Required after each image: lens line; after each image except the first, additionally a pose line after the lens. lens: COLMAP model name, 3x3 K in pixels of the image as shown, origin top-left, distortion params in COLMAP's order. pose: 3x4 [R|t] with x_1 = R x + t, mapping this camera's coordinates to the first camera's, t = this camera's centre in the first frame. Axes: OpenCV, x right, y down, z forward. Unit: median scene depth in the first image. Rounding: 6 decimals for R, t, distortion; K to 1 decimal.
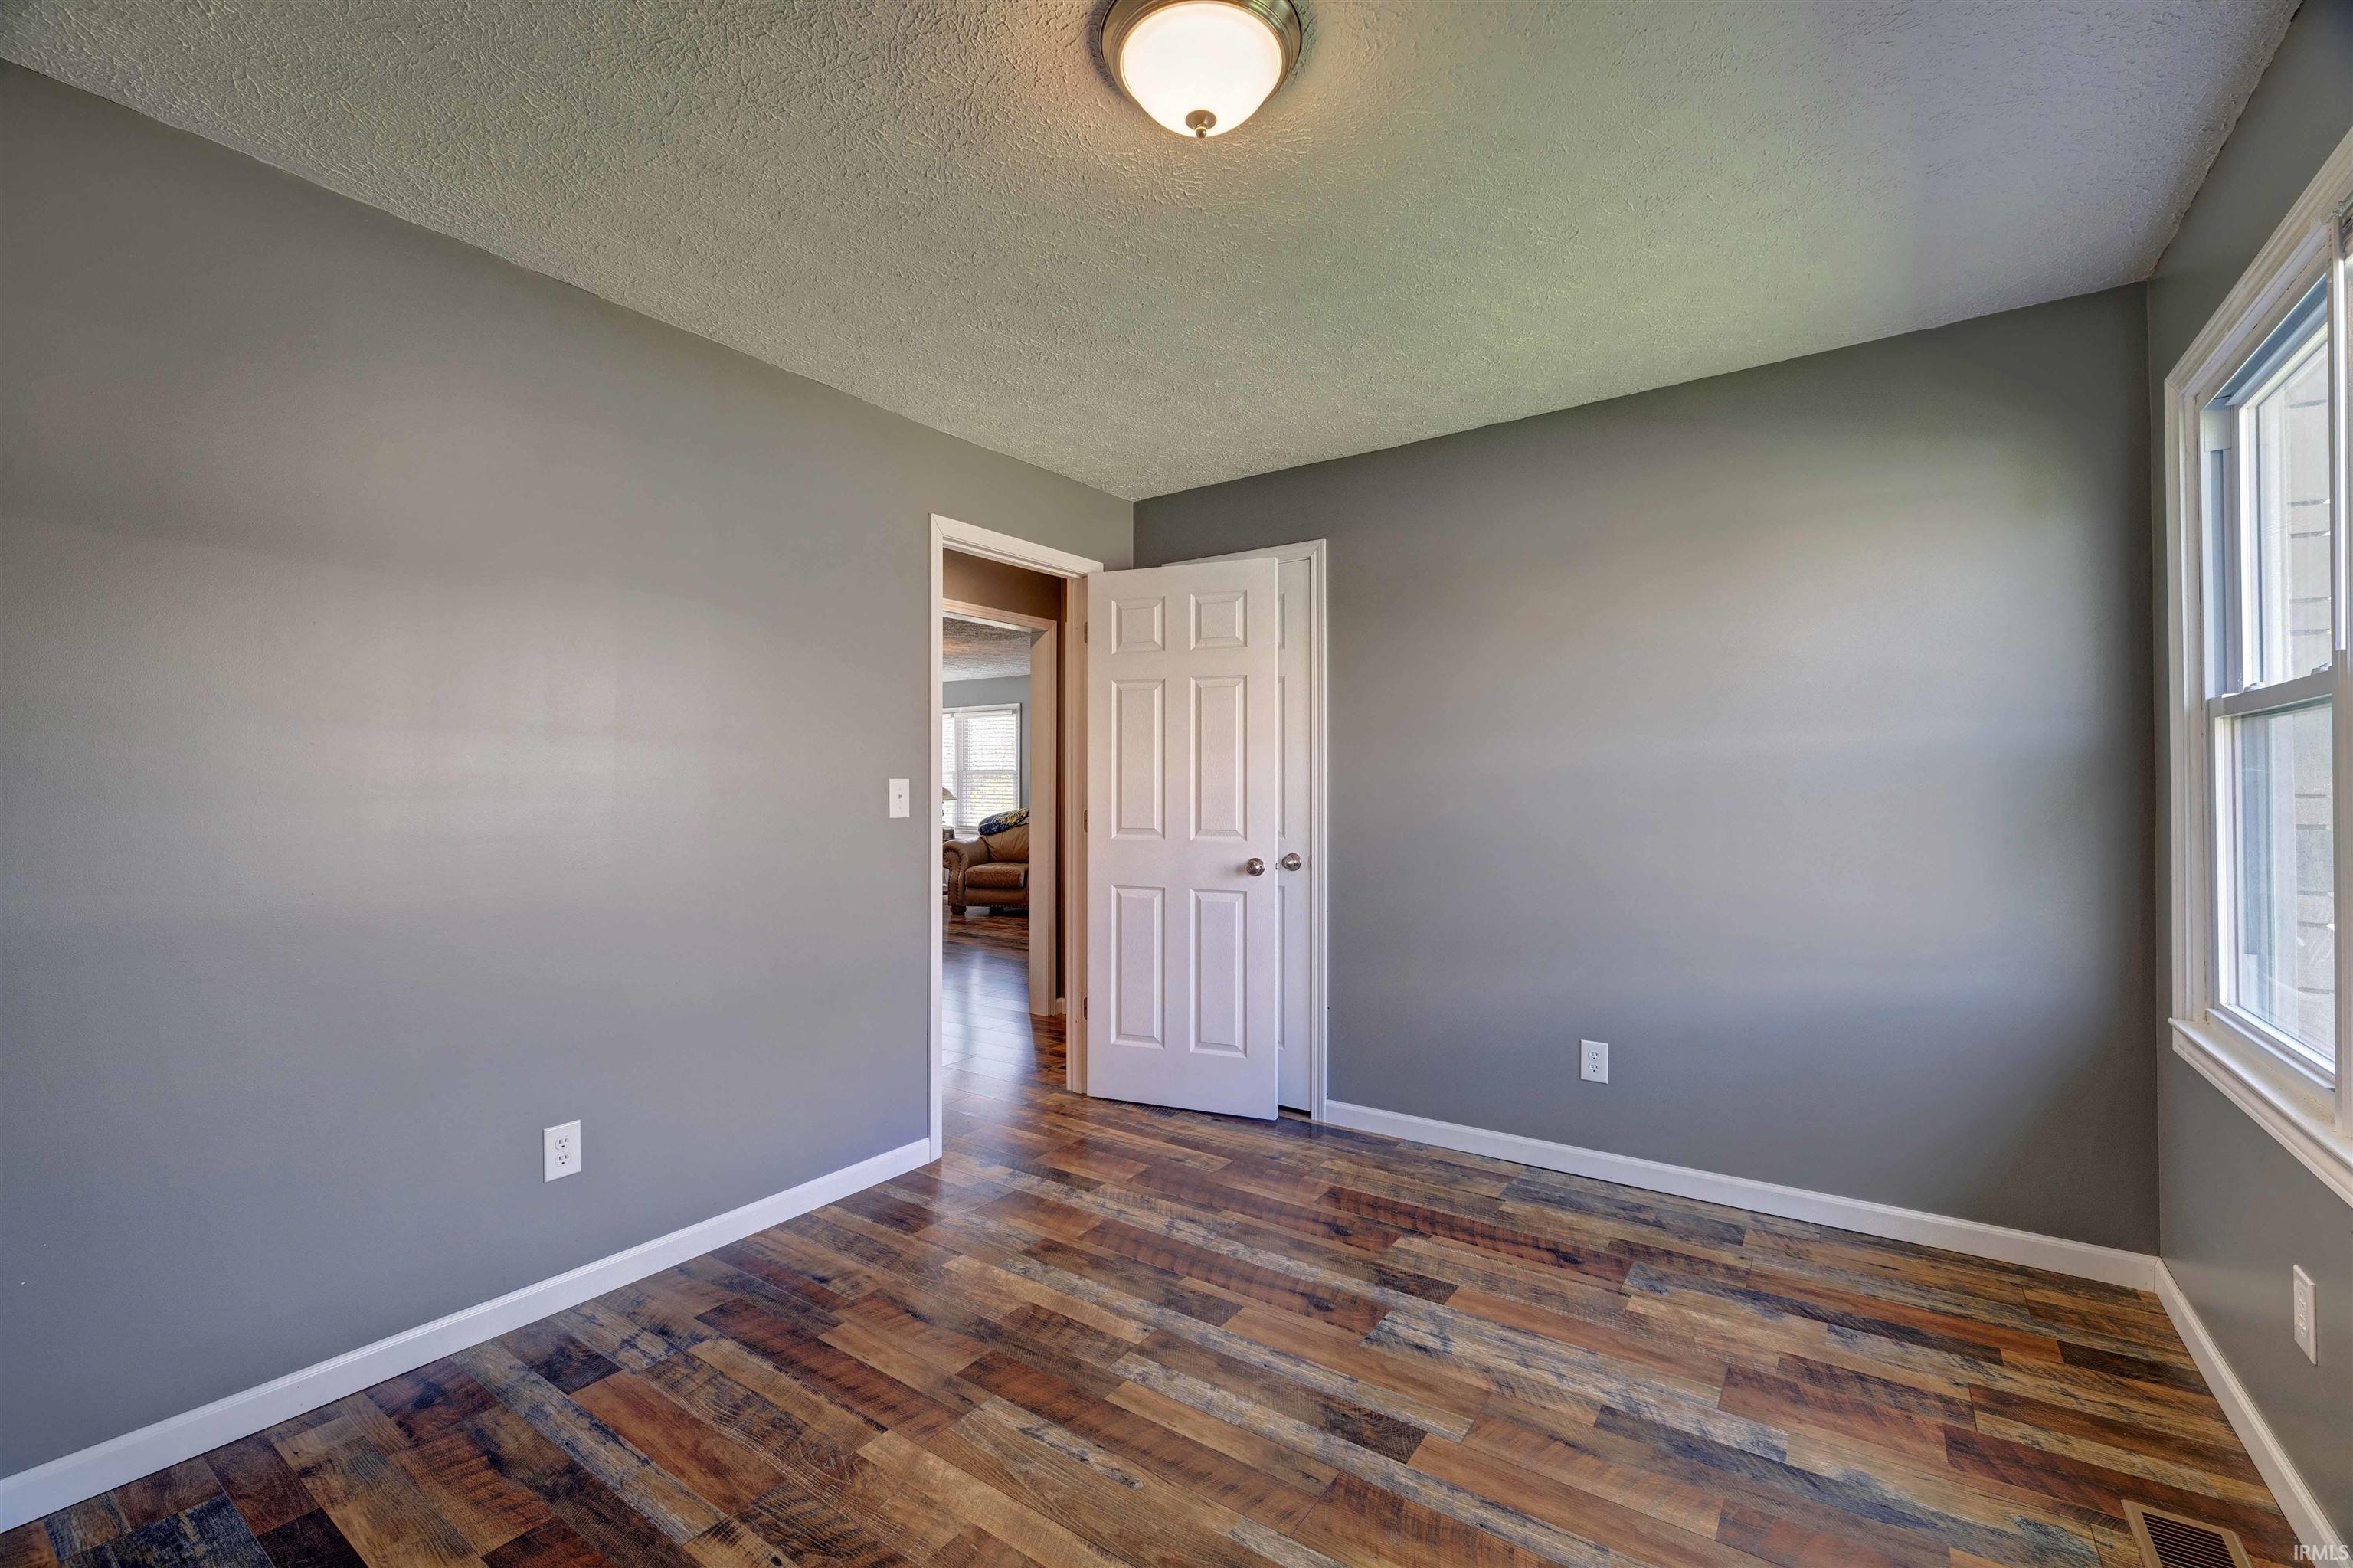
lens RADIAL K [[975.5, 0, 1167.8], [0, 975.5, 785.5], [0, 0, 1]] dist [0.001460, 0.000372]
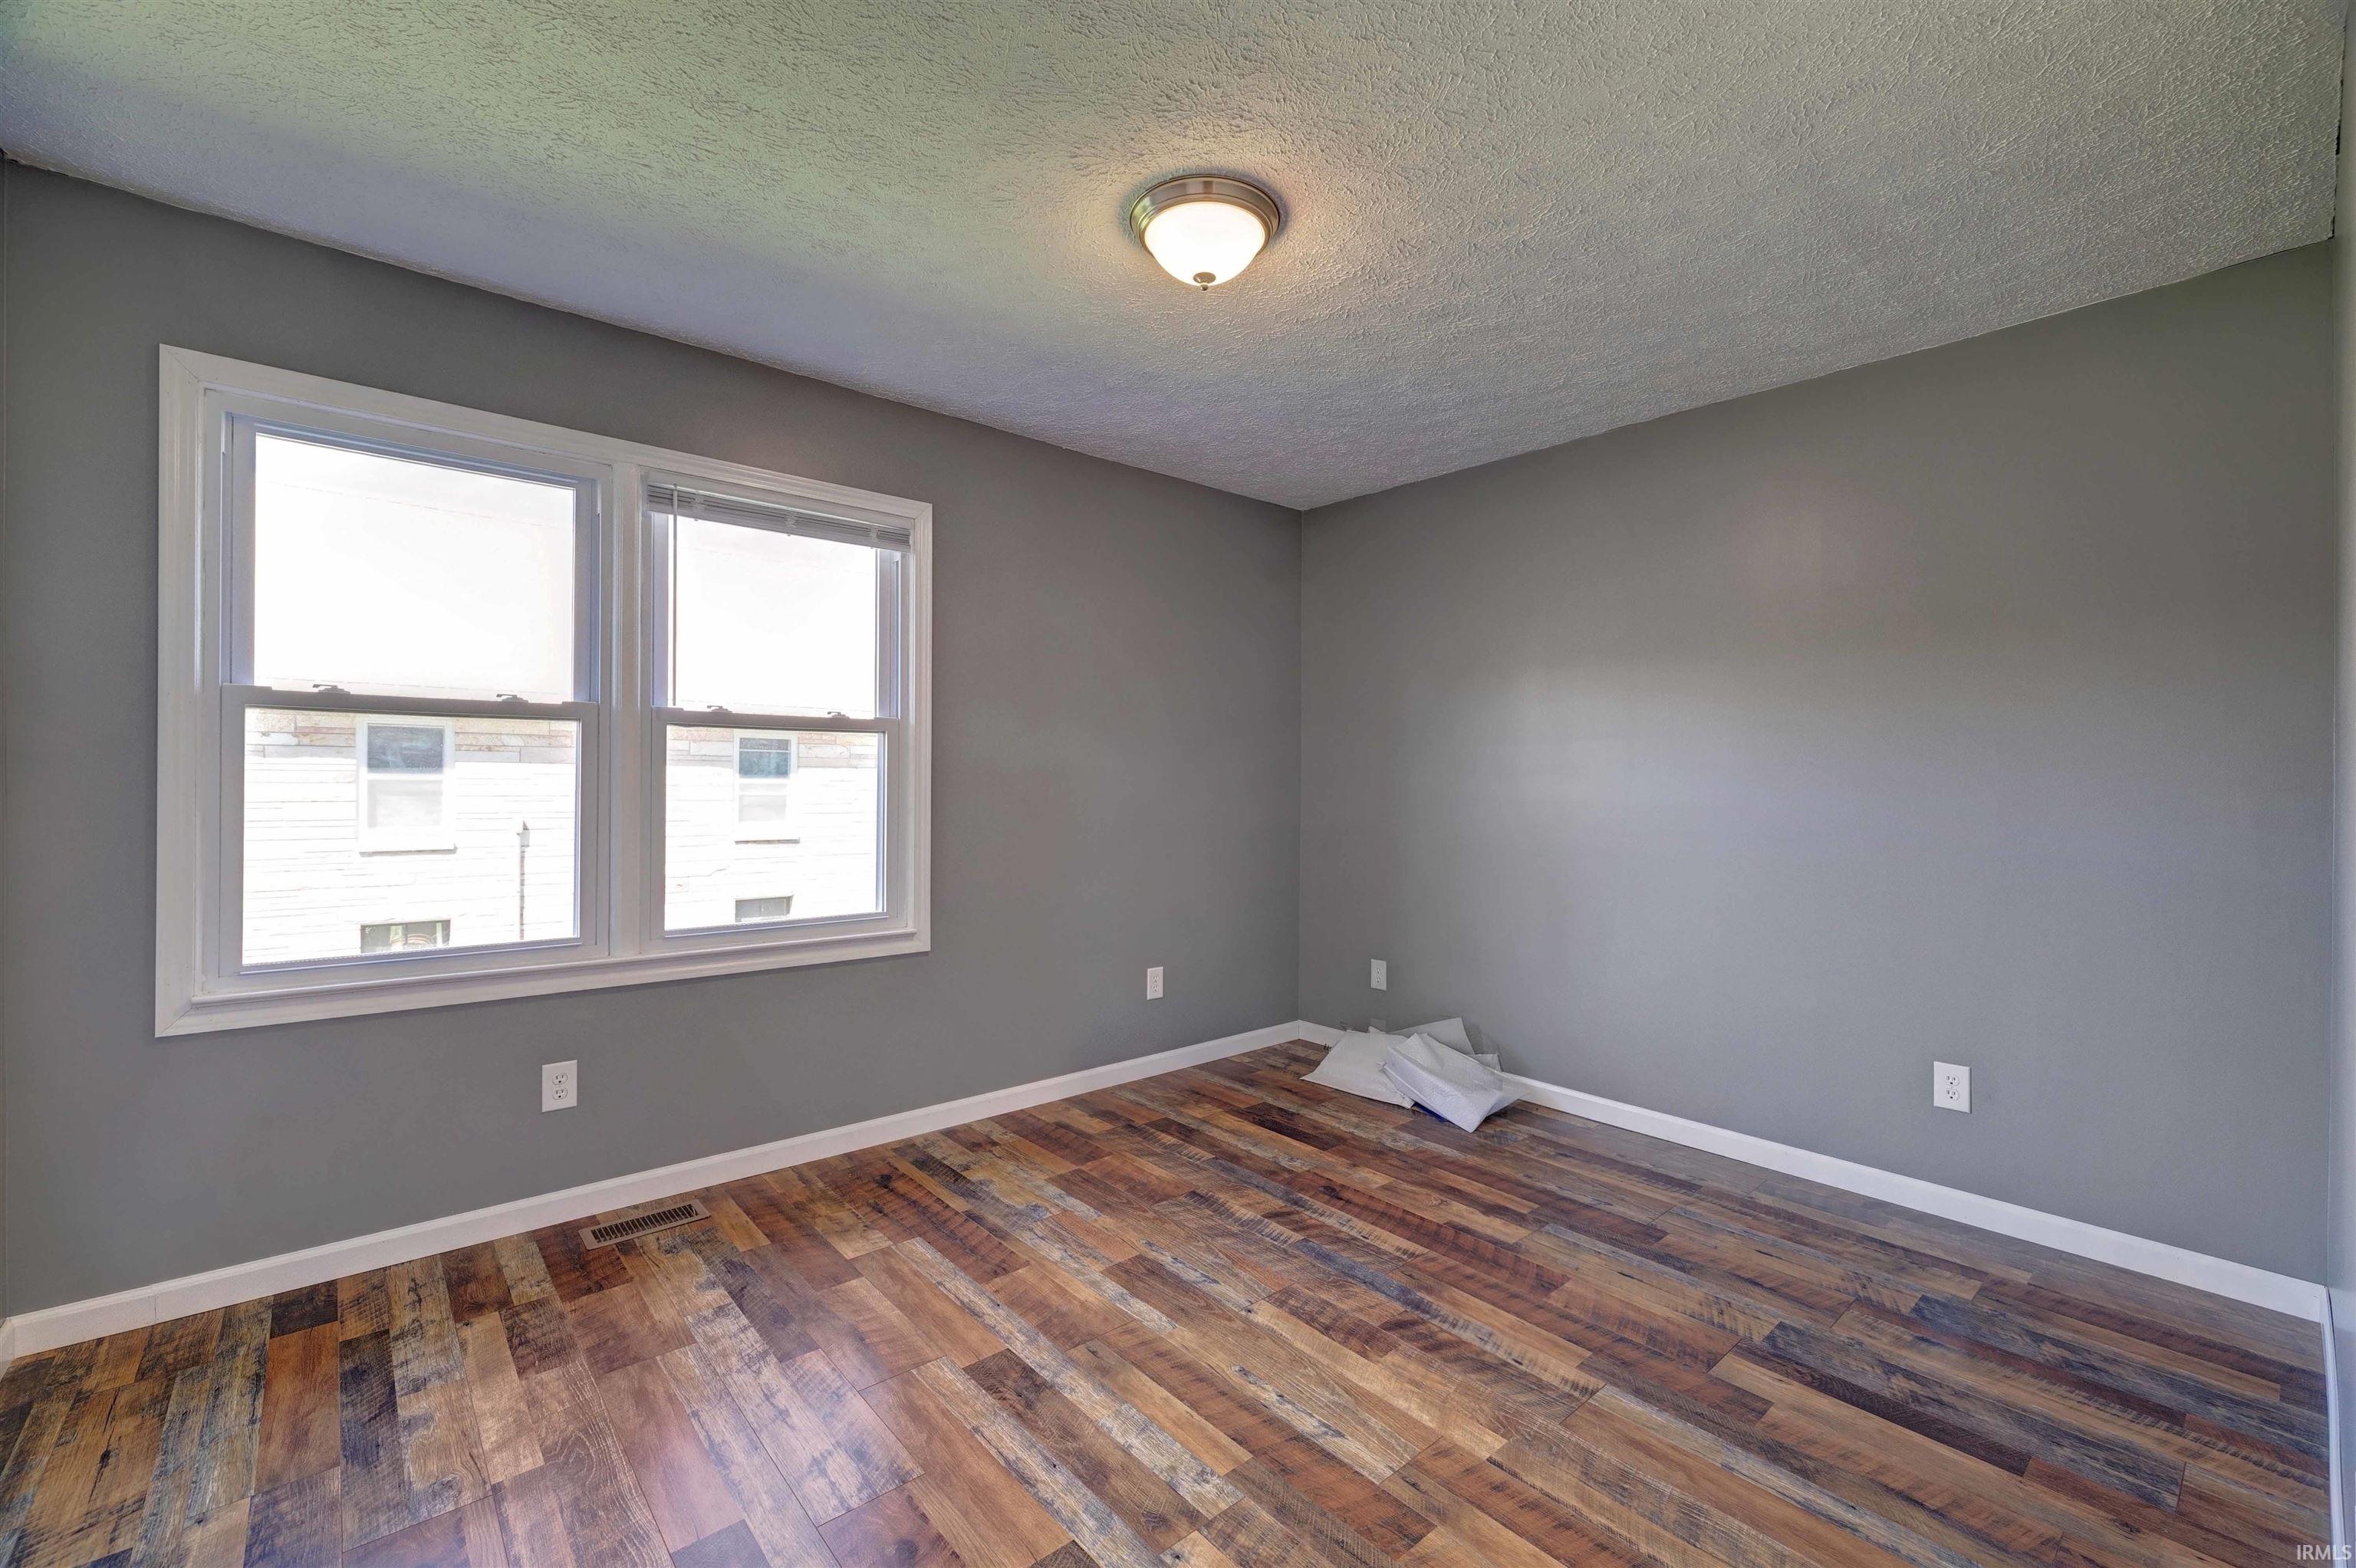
lens RADIAL K [[976.6, 0, 1172.7], [0, 976.6, 779.8], [0, 0, 1]] dist [0.001460, 0.000372]
pose [[-0.970228, -0.004944, 0.242142, -0.211902], [-0.007542, 0.999923, -0.009805, 0.017908], [-0.242075, -0.011339, -0.970191, 1.930420]]
